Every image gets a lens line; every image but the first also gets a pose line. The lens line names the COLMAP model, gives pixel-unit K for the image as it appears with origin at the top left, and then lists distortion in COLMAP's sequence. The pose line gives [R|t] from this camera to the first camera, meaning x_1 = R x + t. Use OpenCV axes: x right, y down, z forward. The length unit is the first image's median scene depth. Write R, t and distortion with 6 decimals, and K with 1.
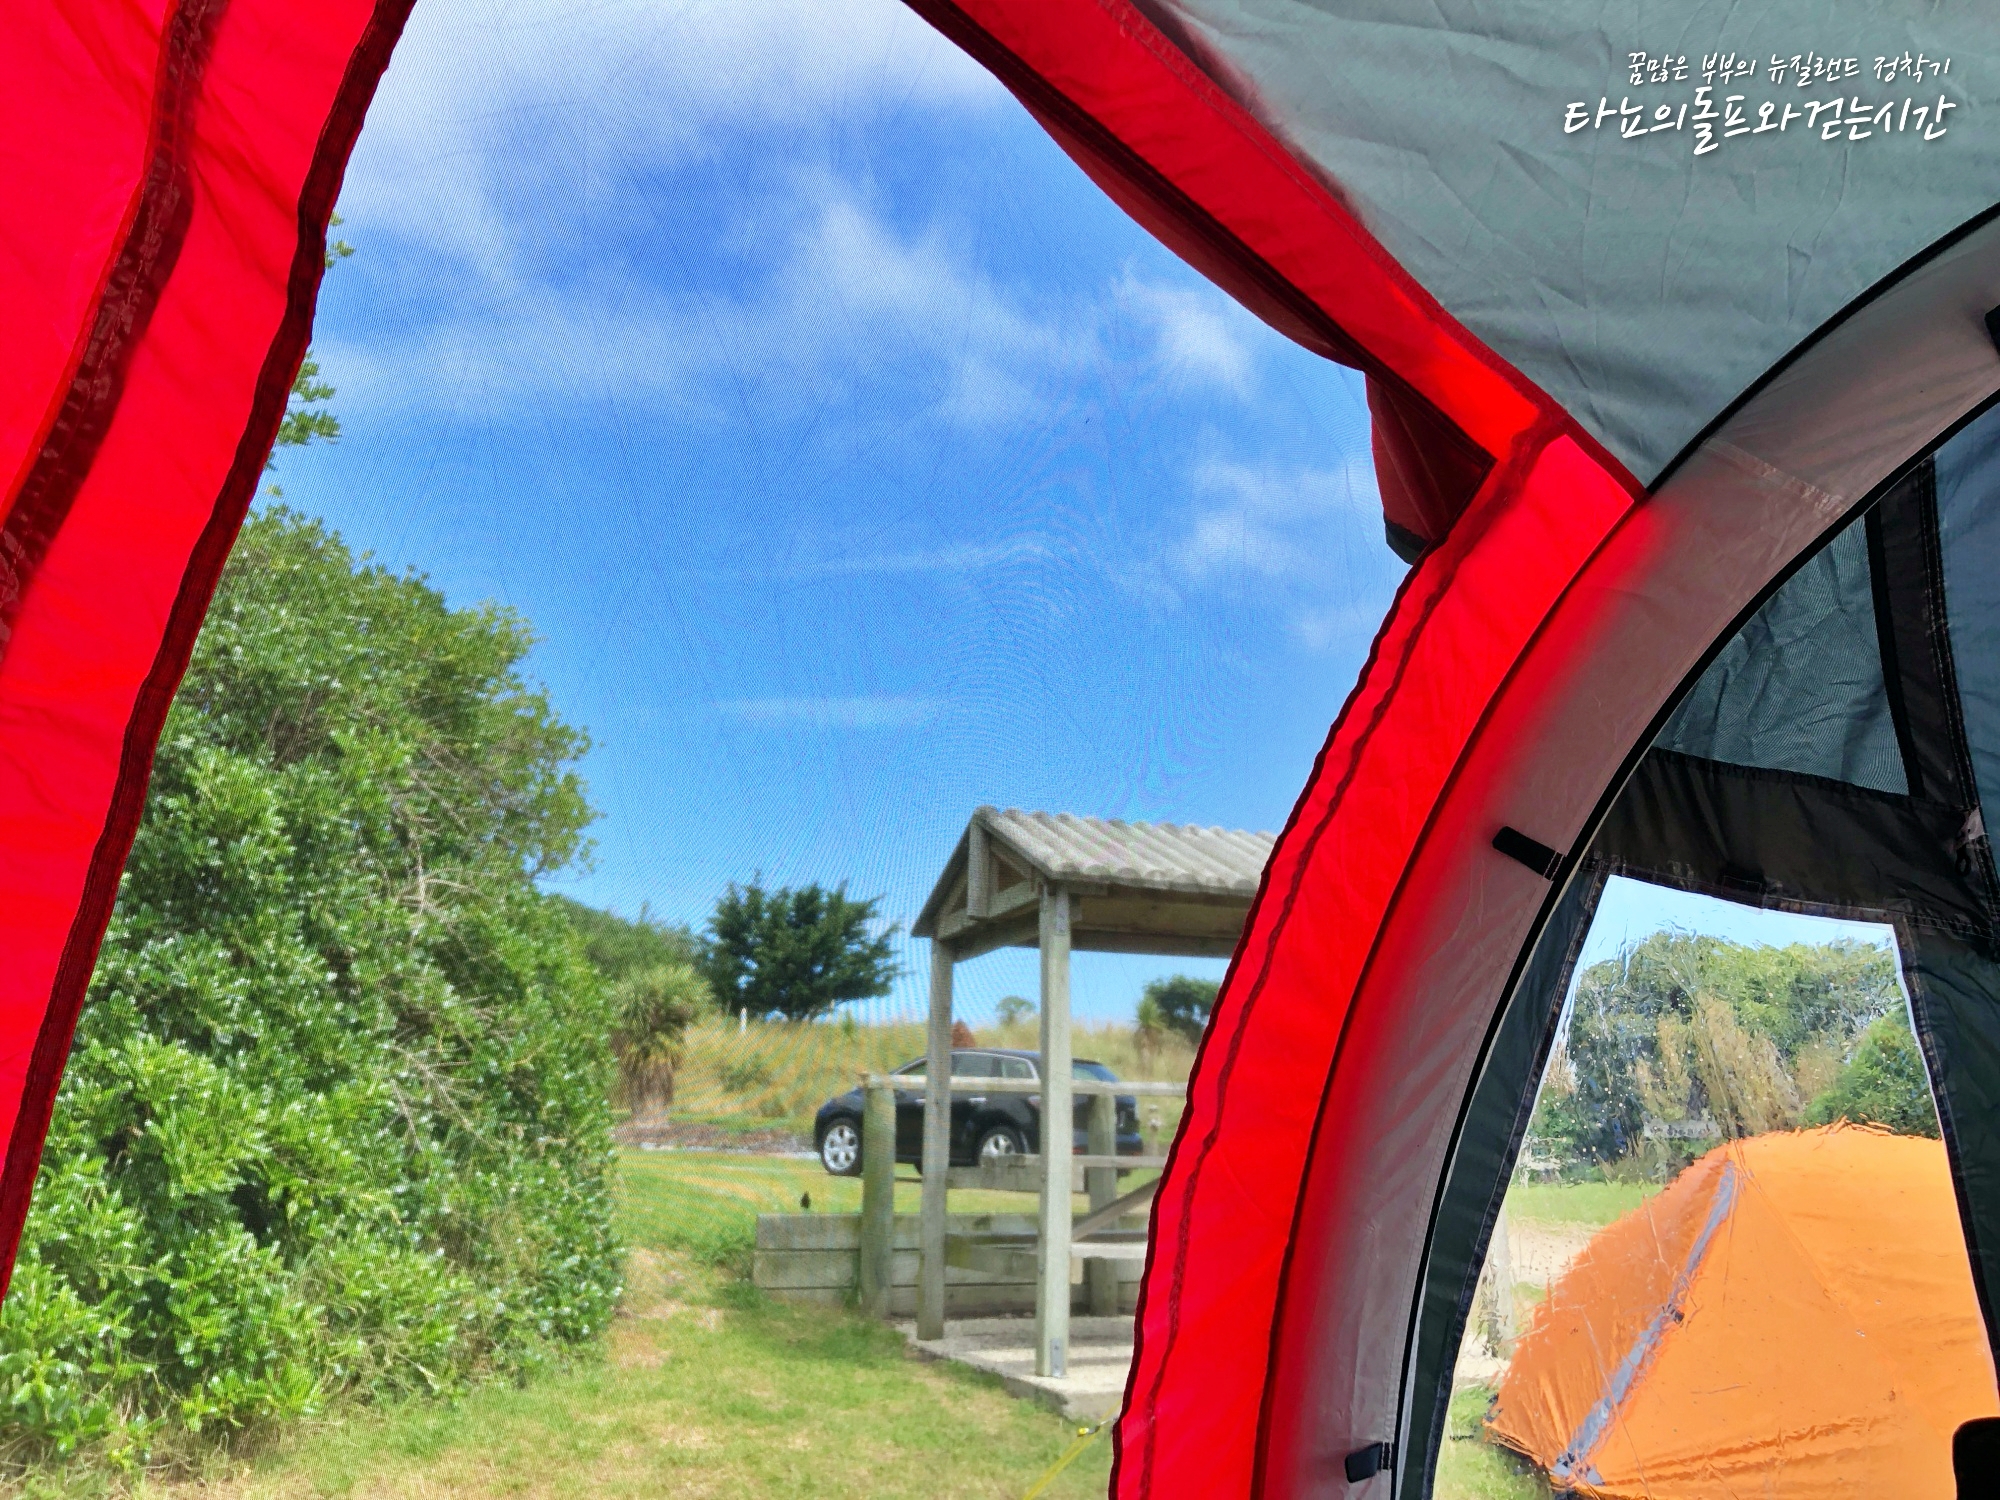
lens RADIAL K [[1637.7, 0, 991.2], [0, 1637.7, 749.9], [0, 0, 1]] dist [0.009706, 0.005610]
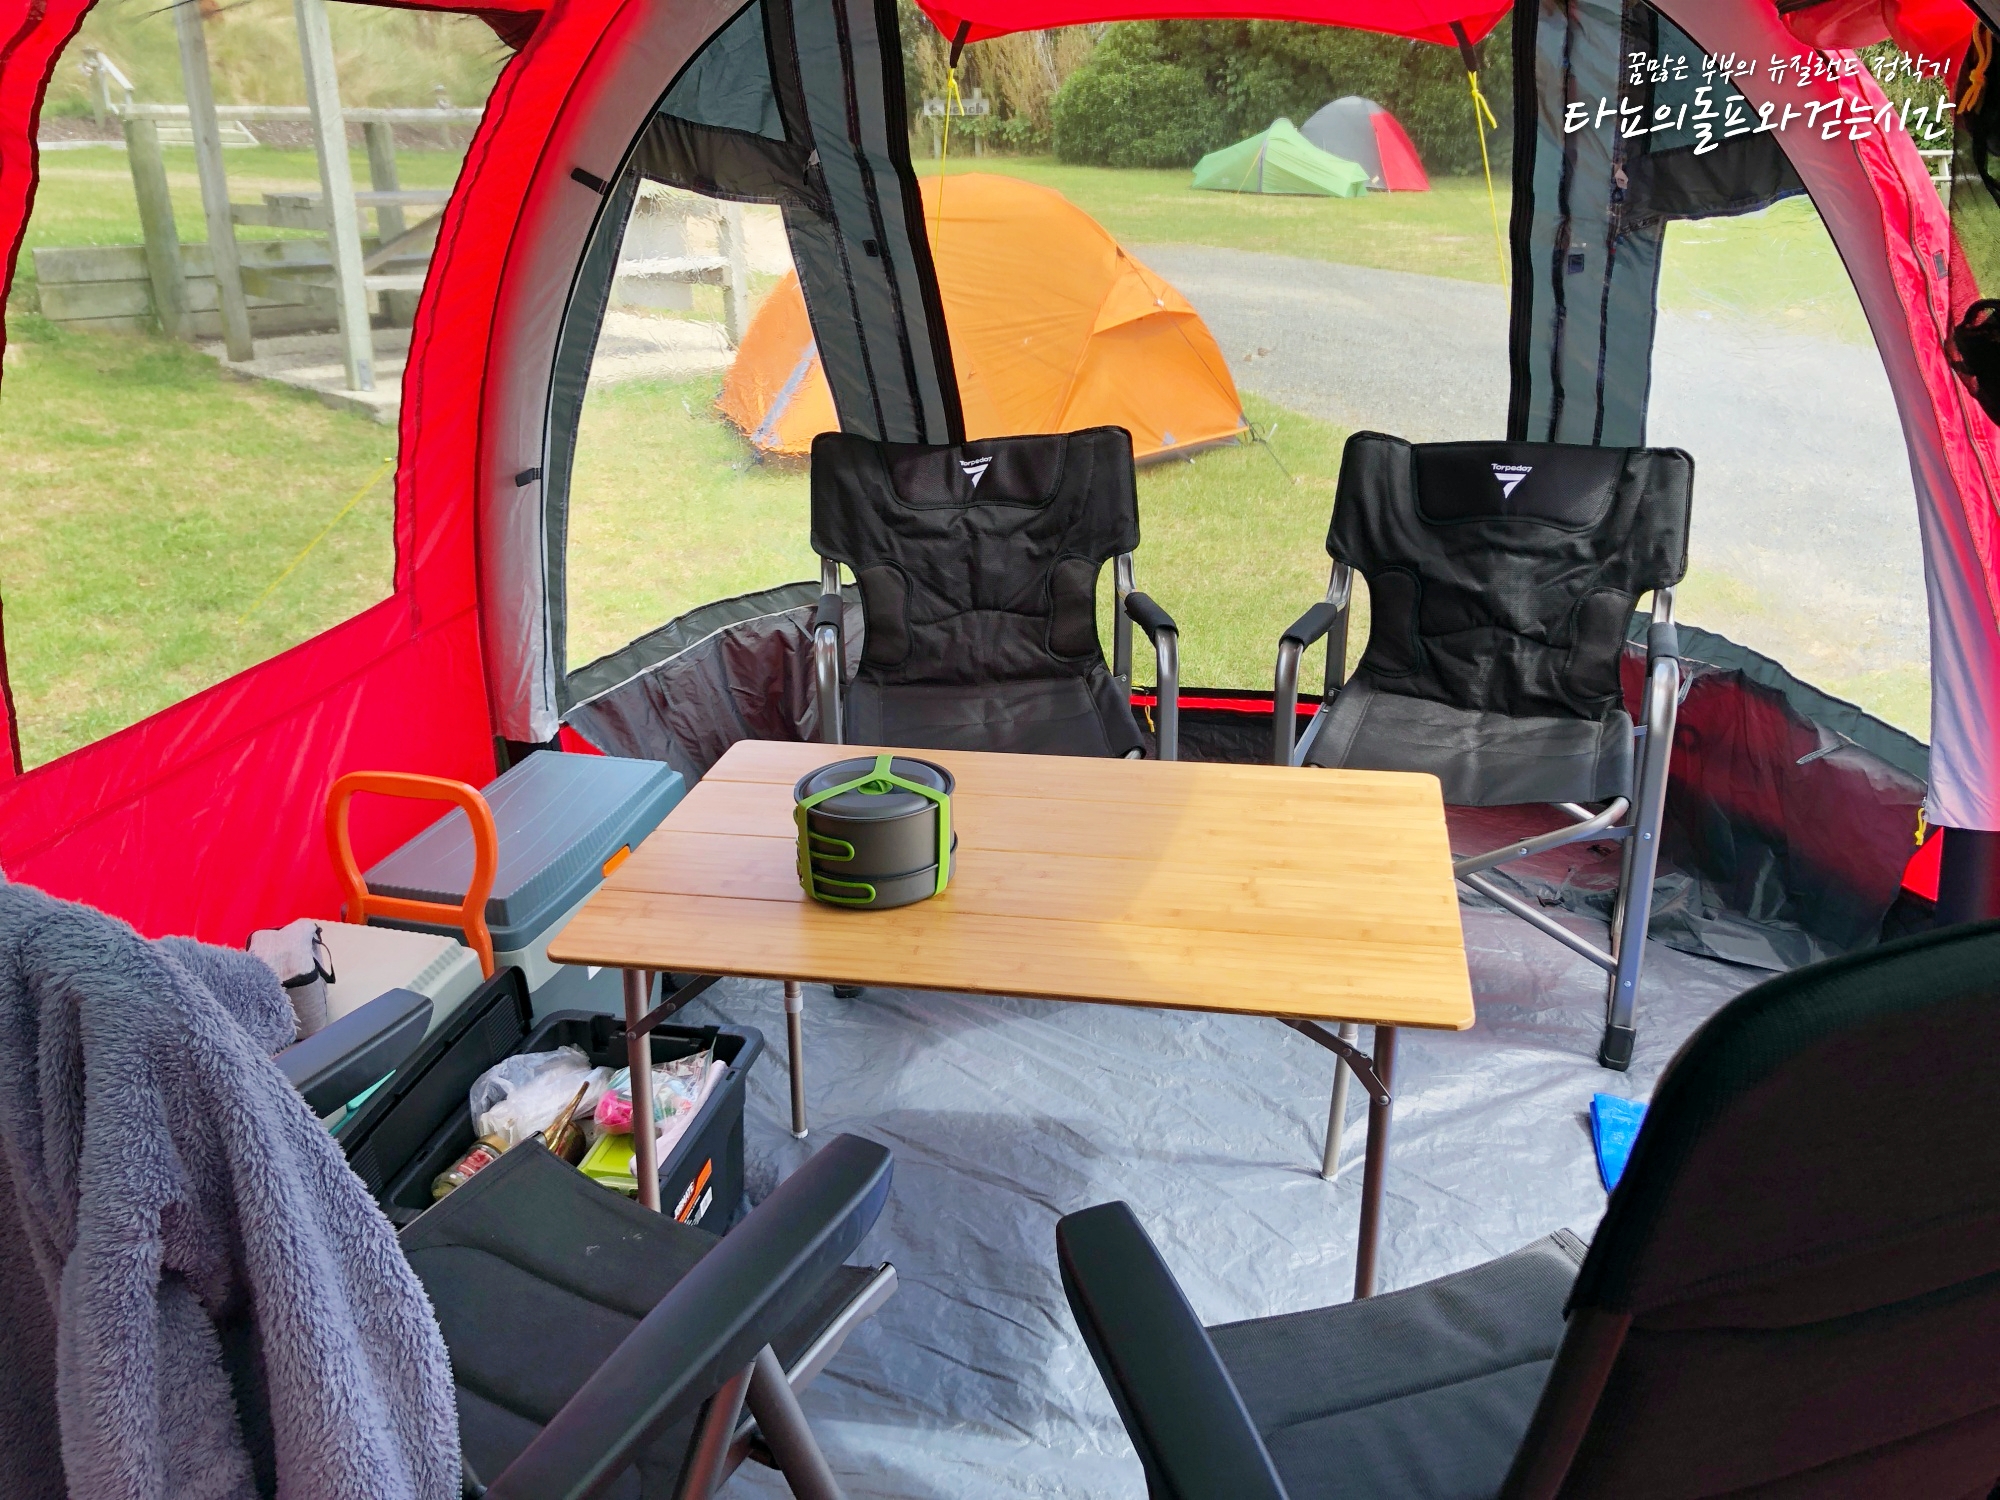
lens RADIAL K [[1637.7, 0, 991.2], [0, 1637.7, 749.9], [0, 0, 1]] dist [0.009706, 0.005610]
pose [[0.922652, -0.147290, 0.356397, -0.005299], [-0.083370, 0.826145, 0.557256, -0.110447], [-0.376514, -0.543866, 0.749965, -0.219691]]
